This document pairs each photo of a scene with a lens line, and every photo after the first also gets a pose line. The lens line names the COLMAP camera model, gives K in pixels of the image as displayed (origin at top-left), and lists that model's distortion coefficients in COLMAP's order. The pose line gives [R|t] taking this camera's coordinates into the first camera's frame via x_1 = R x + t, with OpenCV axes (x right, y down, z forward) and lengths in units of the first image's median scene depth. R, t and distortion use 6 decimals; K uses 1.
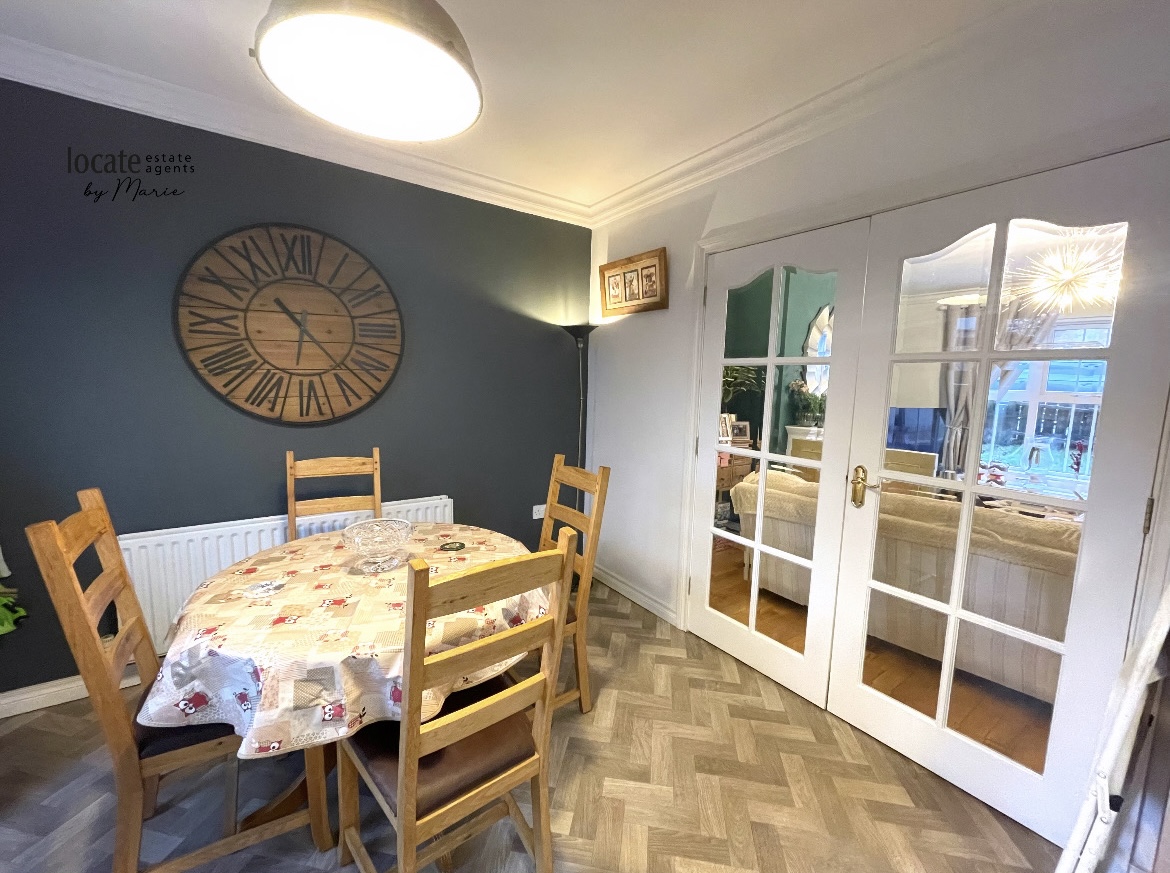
lens RADIAL K [[473.3, 0, 587.7], [0, 473.3, 433.8], [0, 0, 1]] dist [-0.001421, -0.000368]
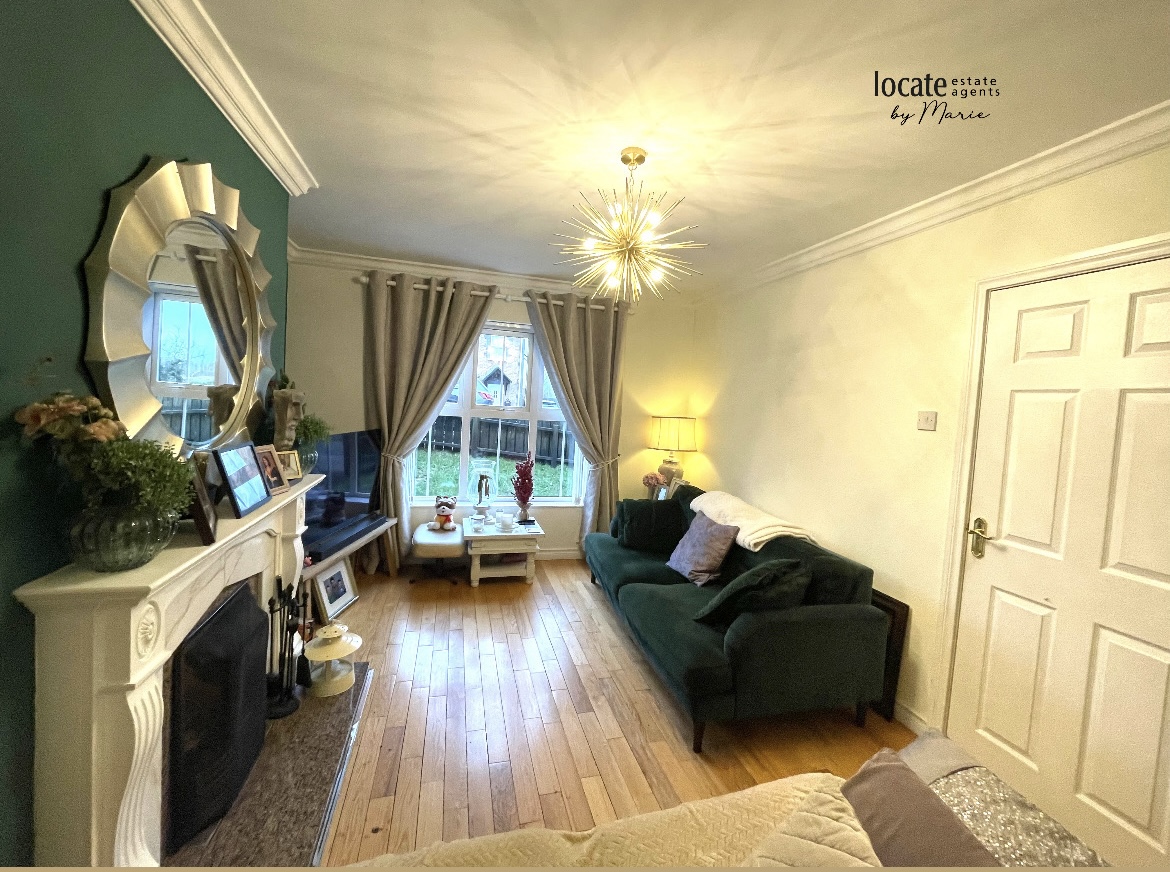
lens RADIAL K [[472.5, 0, 584.7], [0, 472.5, 423.3], [0, 0, 1]] dist [0.000286, -0.000136]
pose [[0.349555, -0.051089, 0.935522, 0.294448], [0.060016, 0.997682, 0.032059, -0.086593], [-0.934992, 0.044939, 0.351811, 0.633123]]
